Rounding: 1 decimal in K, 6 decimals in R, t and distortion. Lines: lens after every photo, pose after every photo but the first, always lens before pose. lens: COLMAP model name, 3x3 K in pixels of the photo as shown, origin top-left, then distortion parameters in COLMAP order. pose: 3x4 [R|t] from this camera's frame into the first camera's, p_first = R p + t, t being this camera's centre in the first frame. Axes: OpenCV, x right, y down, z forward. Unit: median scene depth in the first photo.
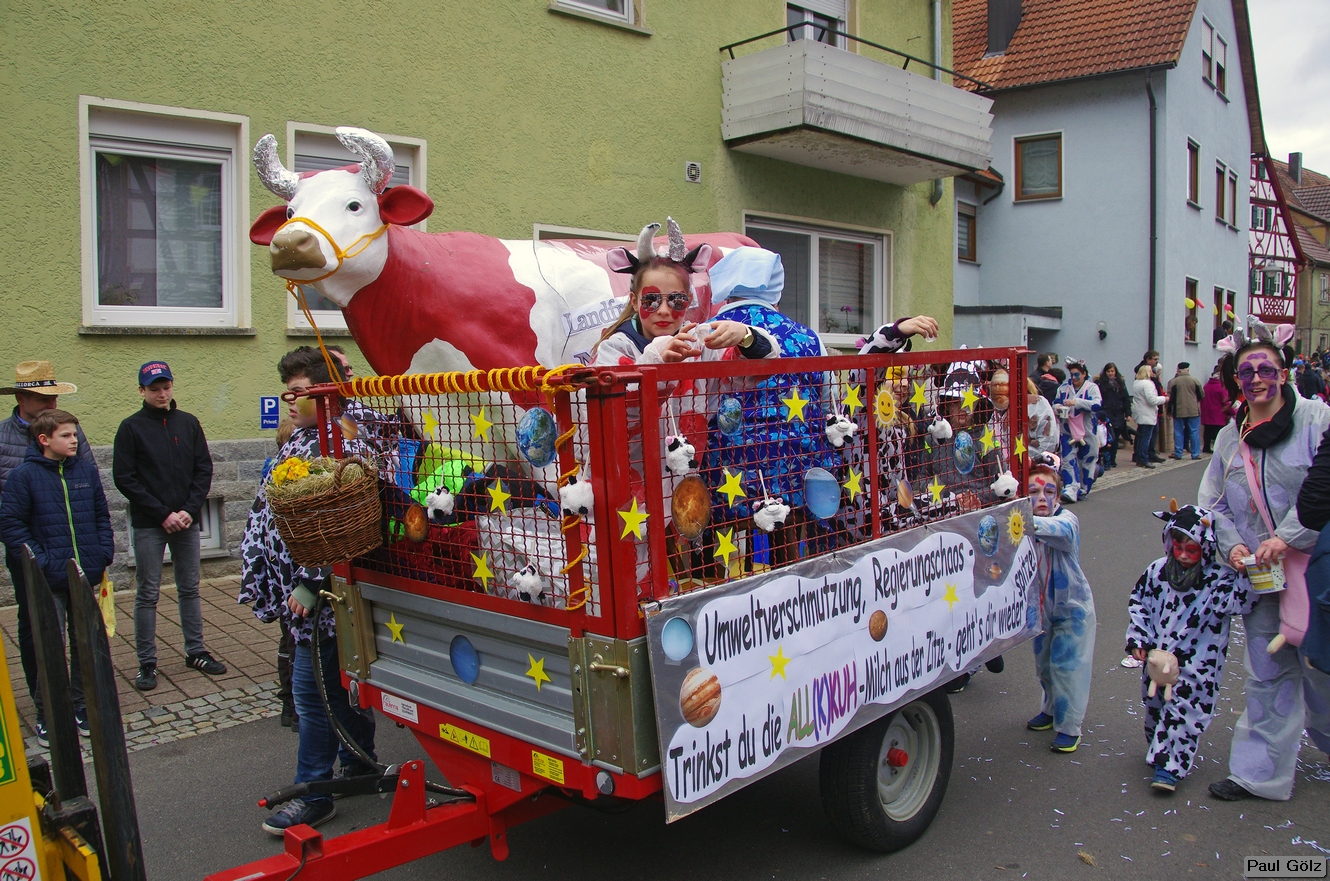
lens RADIAL K [[1073.8, 0, 665.0], [0, 1073.8, 440.5], [0, 0, 1]] dist [-0.167657, 0.137798]
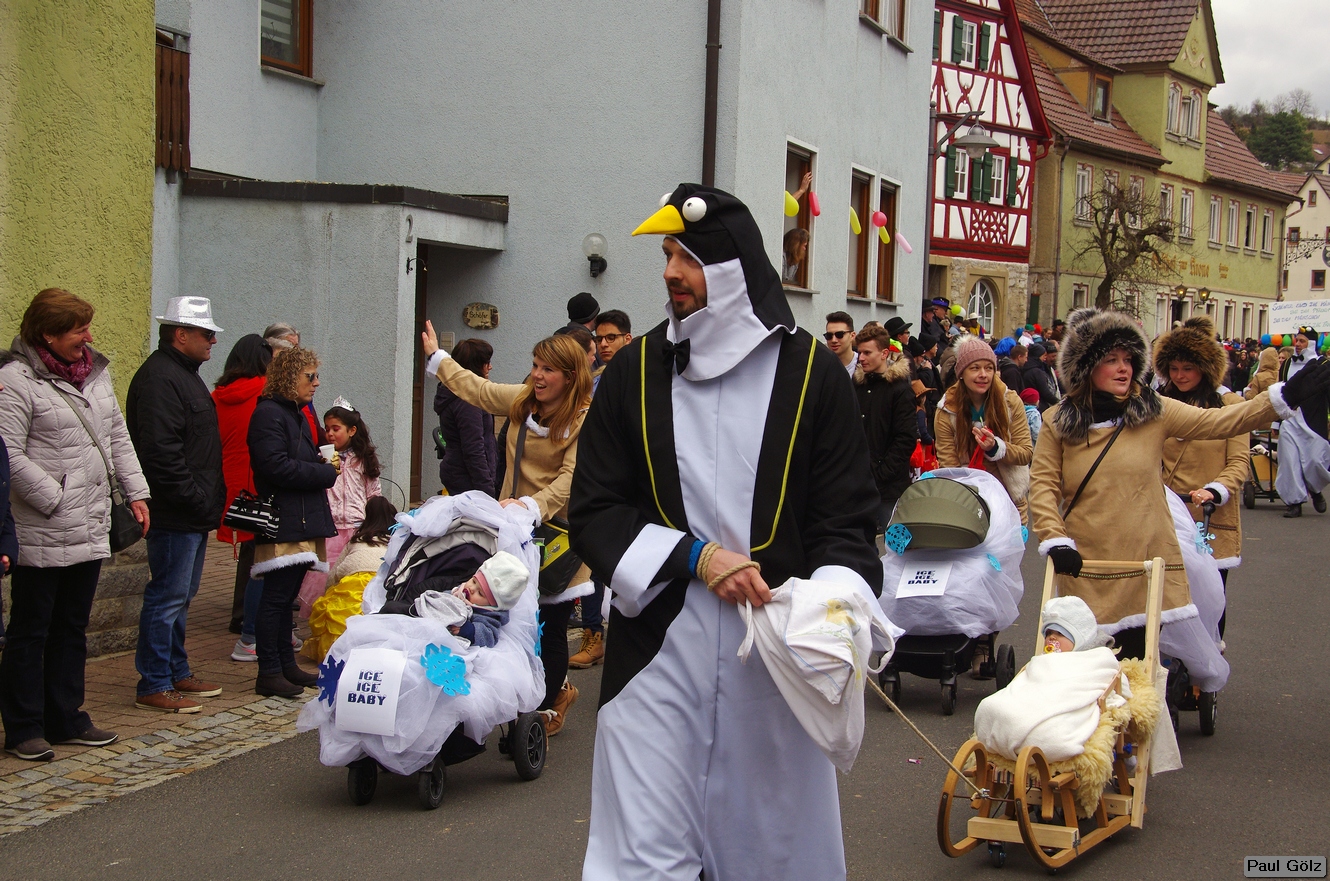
lens RADIAL K [[2190.3, 0, 665.3], [0, 2190.3, 423.5], [0, 0, 1]] dist [0.220836, 0.209912]
pose [[0.927526, 0.018237, 0.373312, 0.094871], [-0.009462, 0.999634, -0.025325, -0.011798], [-0.373638, 0.019957, 0.927360, 0.133889]]
